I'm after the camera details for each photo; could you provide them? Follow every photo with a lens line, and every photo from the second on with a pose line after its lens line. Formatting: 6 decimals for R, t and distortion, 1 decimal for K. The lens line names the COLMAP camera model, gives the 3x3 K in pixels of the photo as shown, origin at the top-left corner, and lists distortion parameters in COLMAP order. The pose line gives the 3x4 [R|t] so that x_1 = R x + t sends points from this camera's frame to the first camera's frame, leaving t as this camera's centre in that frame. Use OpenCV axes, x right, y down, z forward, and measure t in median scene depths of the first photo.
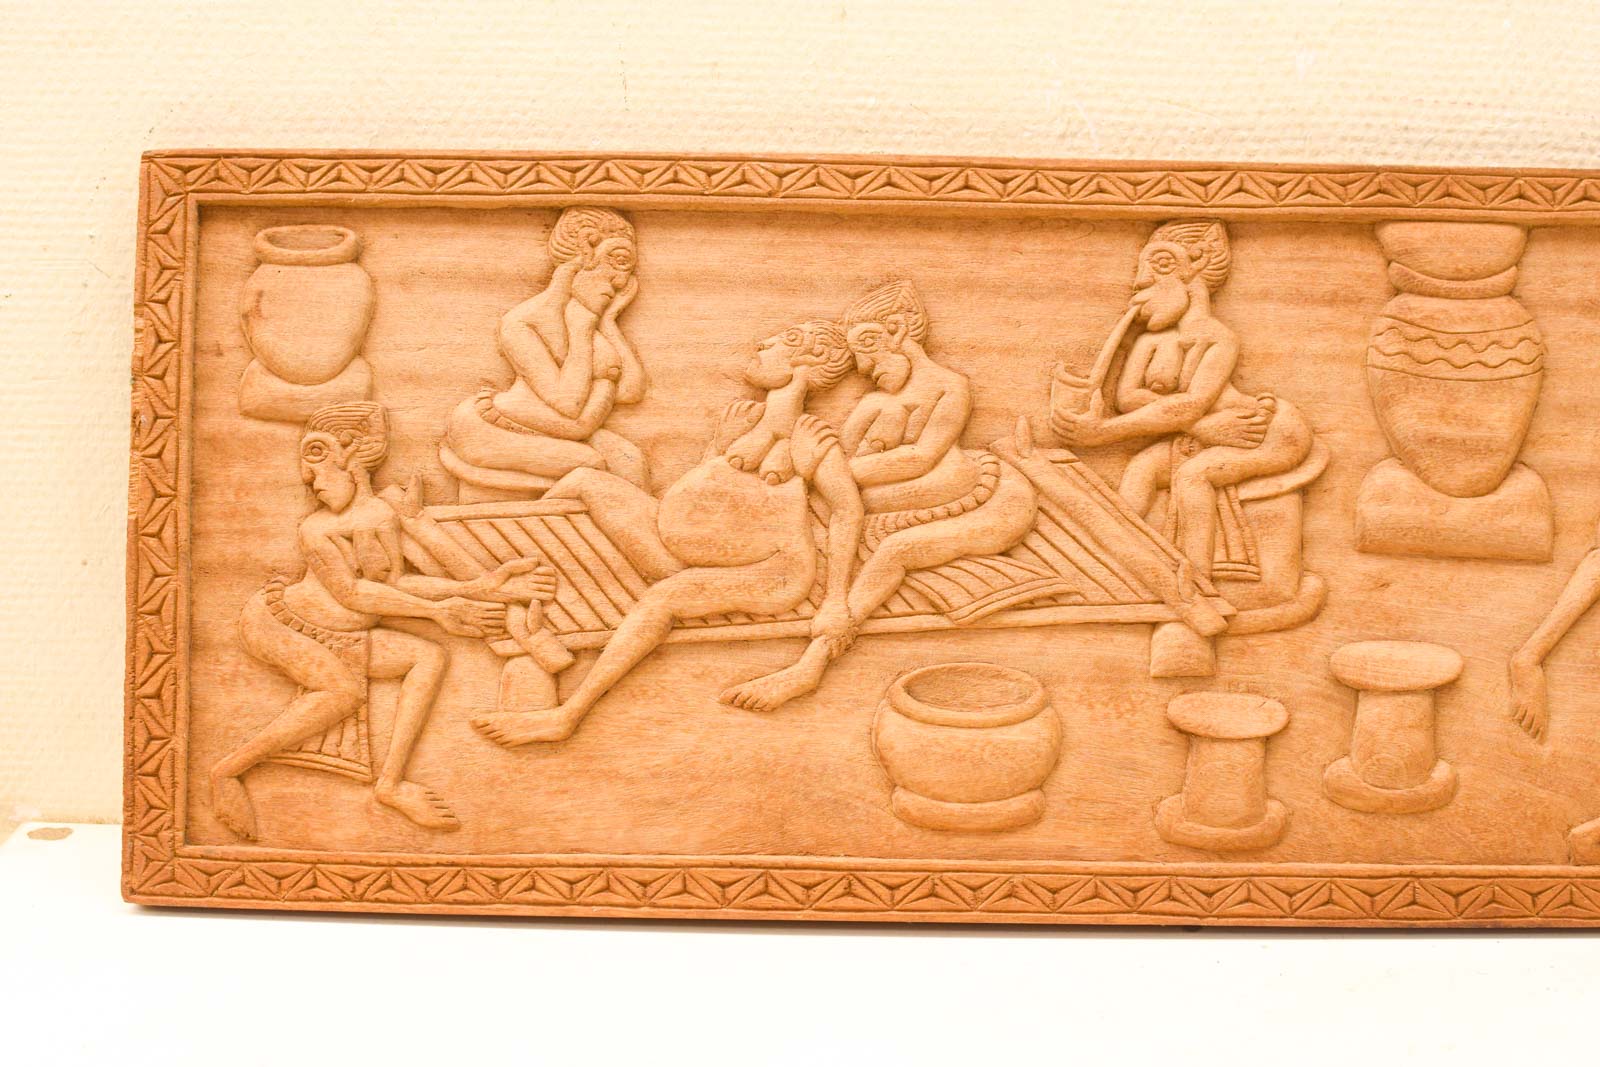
lens RADIAL K [[2480.8, 0, 800.0], [0, 2480.8, 533.5], [0, 0, 1]] dist [-0.197060, 0.199557]
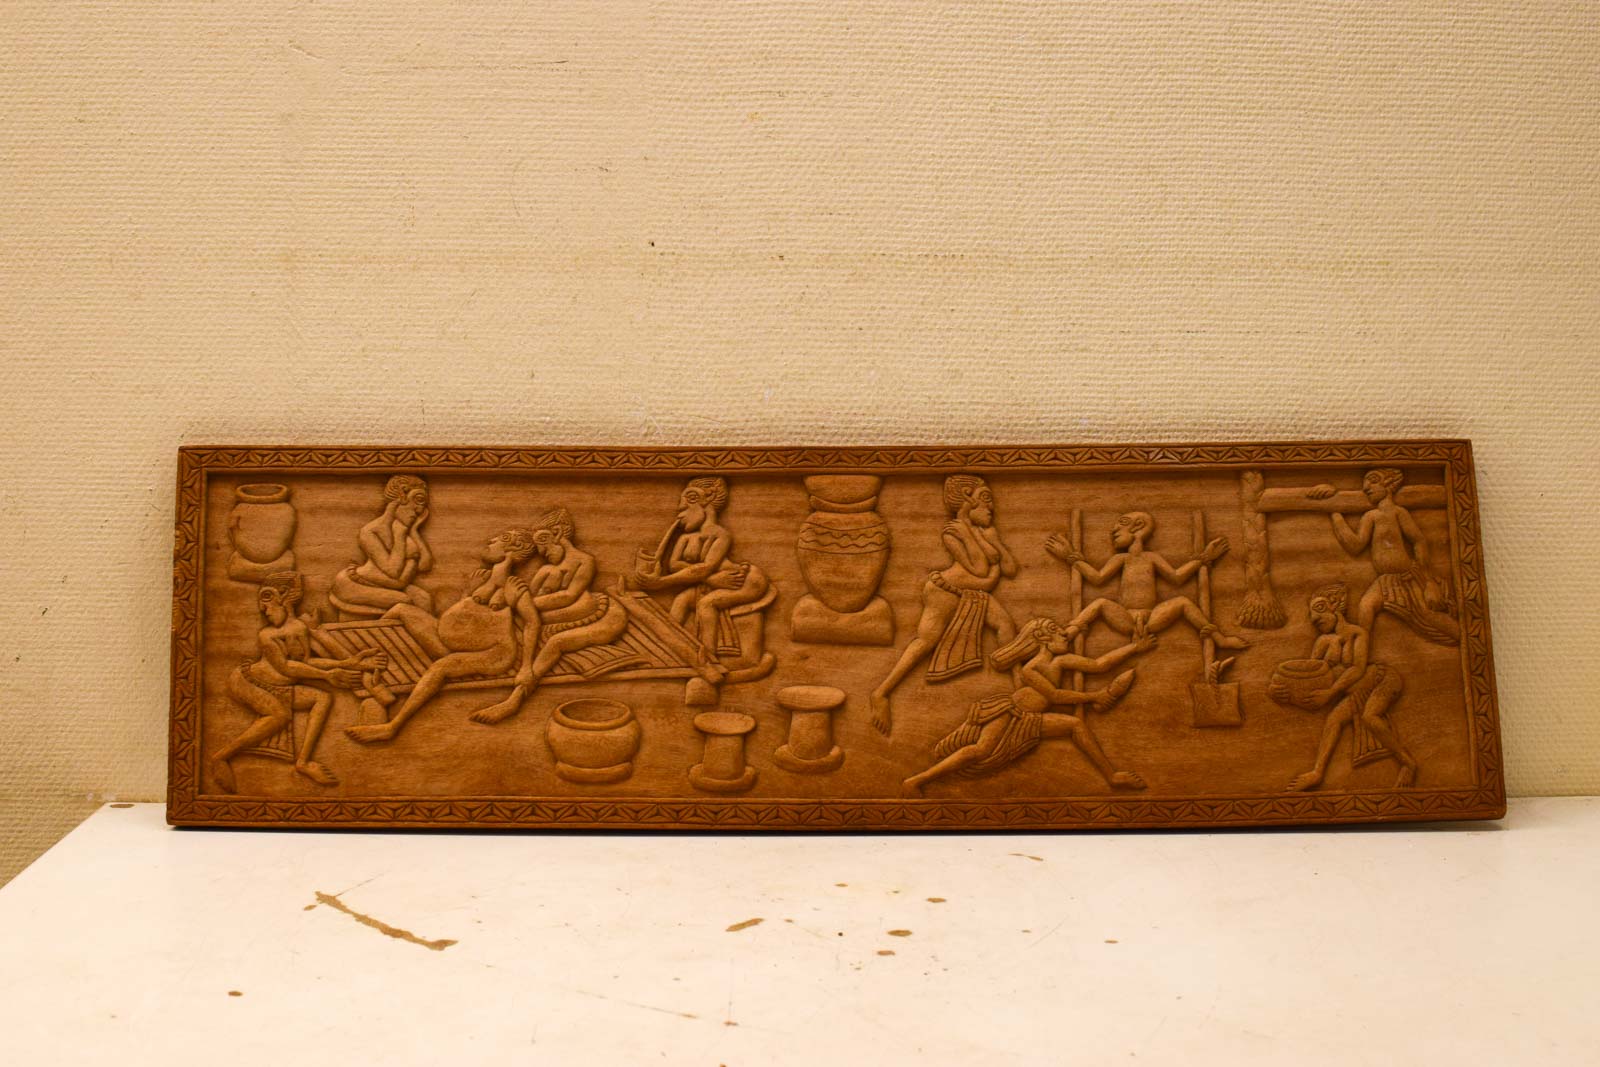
lens RADIAL K [[2480.8, 0, 800.0], [0, 2480.8, 533.5], [0, 0, 1]] dist [-0.197060, 0.199557]
pose [[0.999354, -0.011587, 0.034025, 0.167186], [0.015312, 0.993665, -0.111334, 0.144098], [-0.032520, 0.111783, 0.993200, -0.994715]]
